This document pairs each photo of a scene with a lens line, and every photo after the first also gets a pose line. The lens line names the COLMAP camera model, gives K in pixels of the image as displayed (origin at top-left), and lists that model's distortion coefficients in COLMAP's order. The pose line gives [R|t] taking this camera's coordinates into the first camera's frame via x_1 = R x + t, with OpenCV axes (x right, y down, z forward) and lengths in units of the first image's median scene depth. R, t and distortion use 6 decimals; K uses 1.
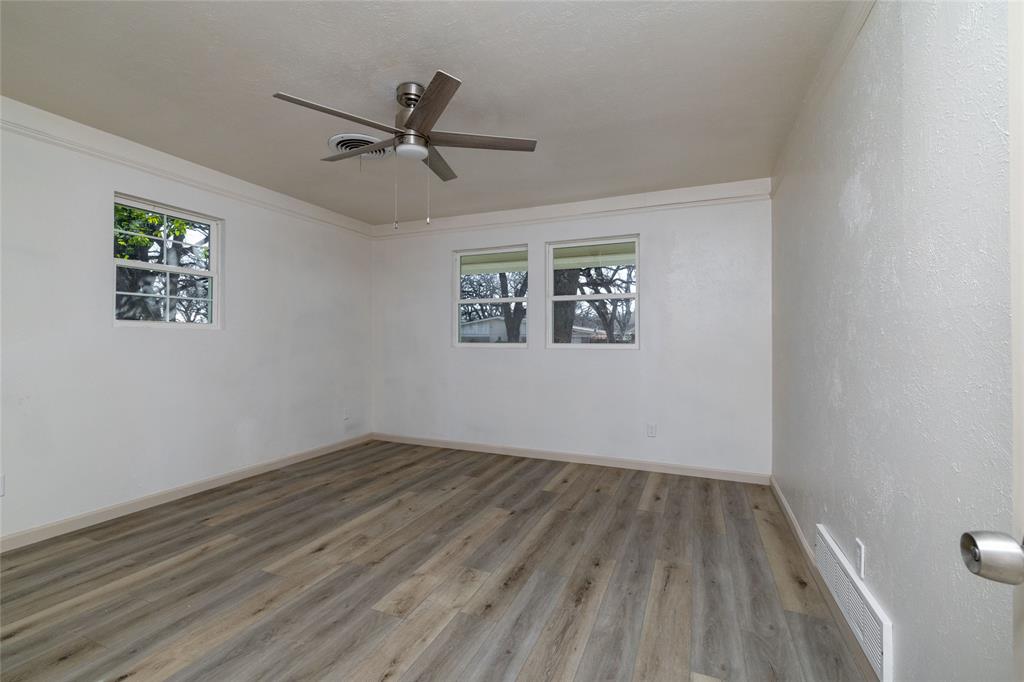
lens RADIAL K [[442.7, 0, 512.1], [0, 442.7, 339.8], [0, 0, 1]] dist [-0.001438, -0.000033]
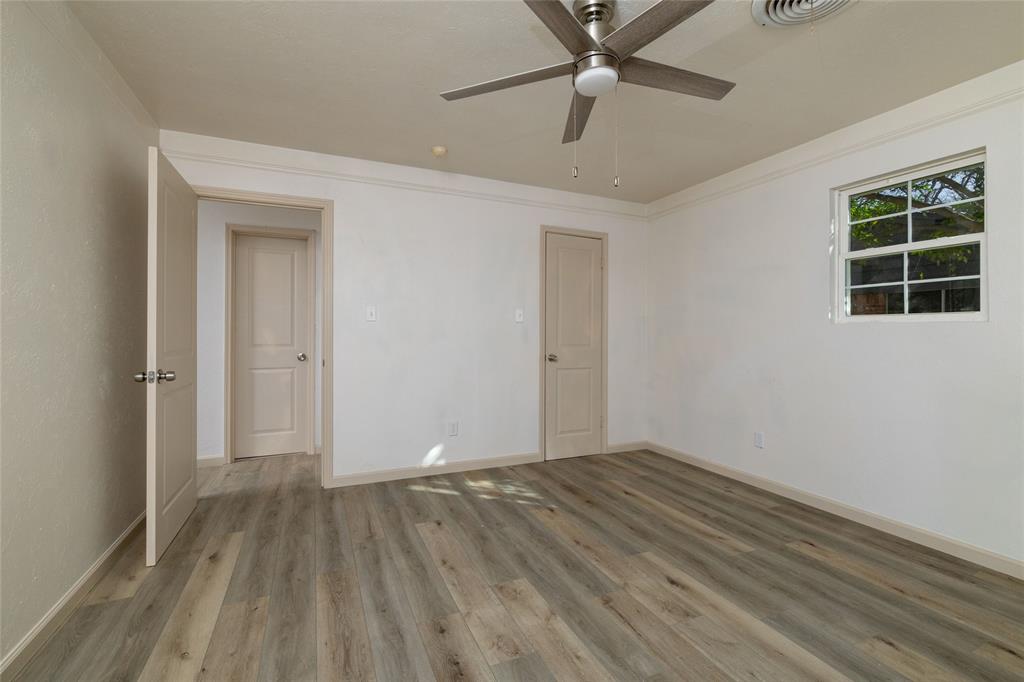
lens RADIAL K [[442.7, 0, 504.9], [0, 442.7, 335.7], [0, 0, 1]] dist [-0.001438, -0.000033]
pose [[-0.690664, -0.001641, -0.723174, 0.404633], [-0.008390, 0.999948, 0.005744, 0.000585], [0.723127, 0.010034, -0.690642, 1.362341]]
